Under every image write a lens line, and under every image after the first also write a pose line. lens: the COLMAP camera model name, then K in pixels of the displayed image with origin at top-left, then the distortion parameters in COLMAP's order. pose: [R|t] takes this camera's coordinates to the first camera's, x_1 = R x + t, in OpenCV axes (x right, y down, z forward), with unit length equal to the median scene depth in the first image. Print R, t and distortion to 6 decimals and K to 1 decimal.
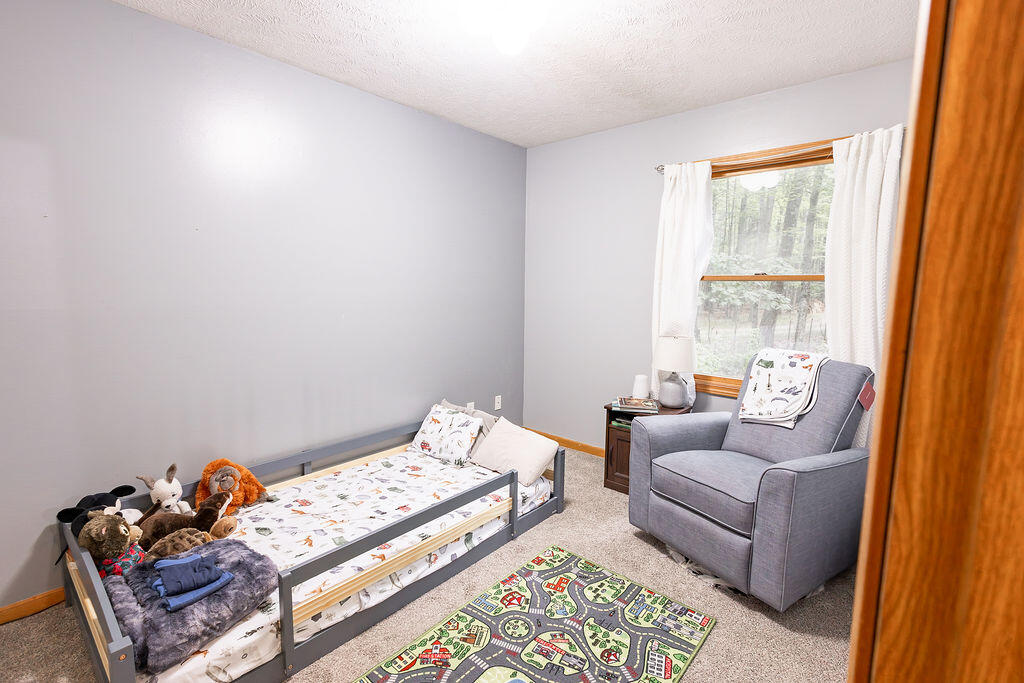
lens RADIAL K [[469.1, 0, 512.8], [0, 469.1, 343.2], [0, 0, 1]] dist [0.008566, 0.000324]
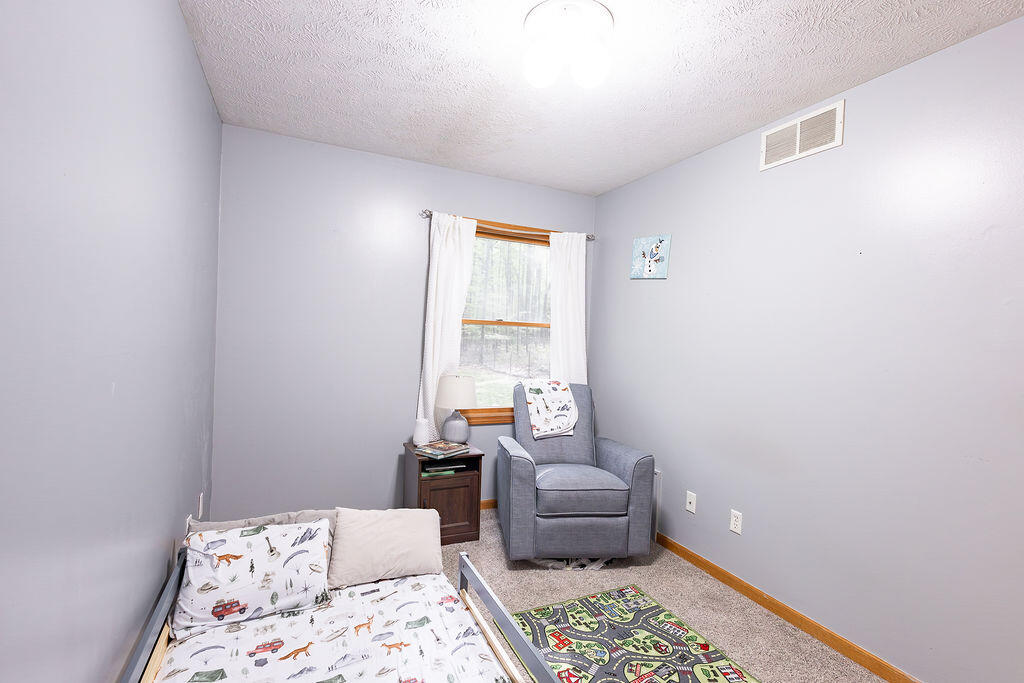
lens RADIAL K [[469.1, 0, 514.9], [0, 469.1, 342.4], [0, 0, 1]] dist [0.008566, 0.000324]
pose [[0.401113, -0.012905, 0.915938, -0.730073], [0.077925, 0.996757, -0.020081, -0.074324], [-0.912708, 0.079429, 0.400818, 0.580845]]
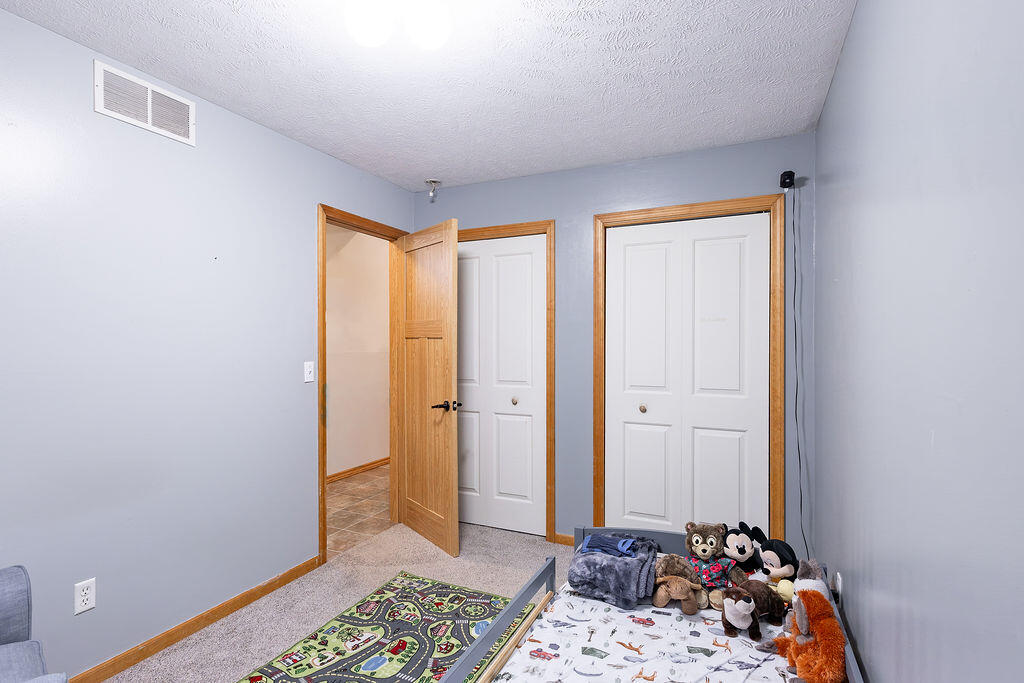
lens RADIAL K [[469.1, 0, 511.8], [0, 469.1, 341.2], [0, 0, 1]] dist [0.008566, 0.000324]
pose [[-0.969759, -0.011953, -0.243774, -0.023210], [-0.041350, 0.992408, 0.115833, -0.179214], [0.240538, 0.122410, -0.962890, 1.411750]]
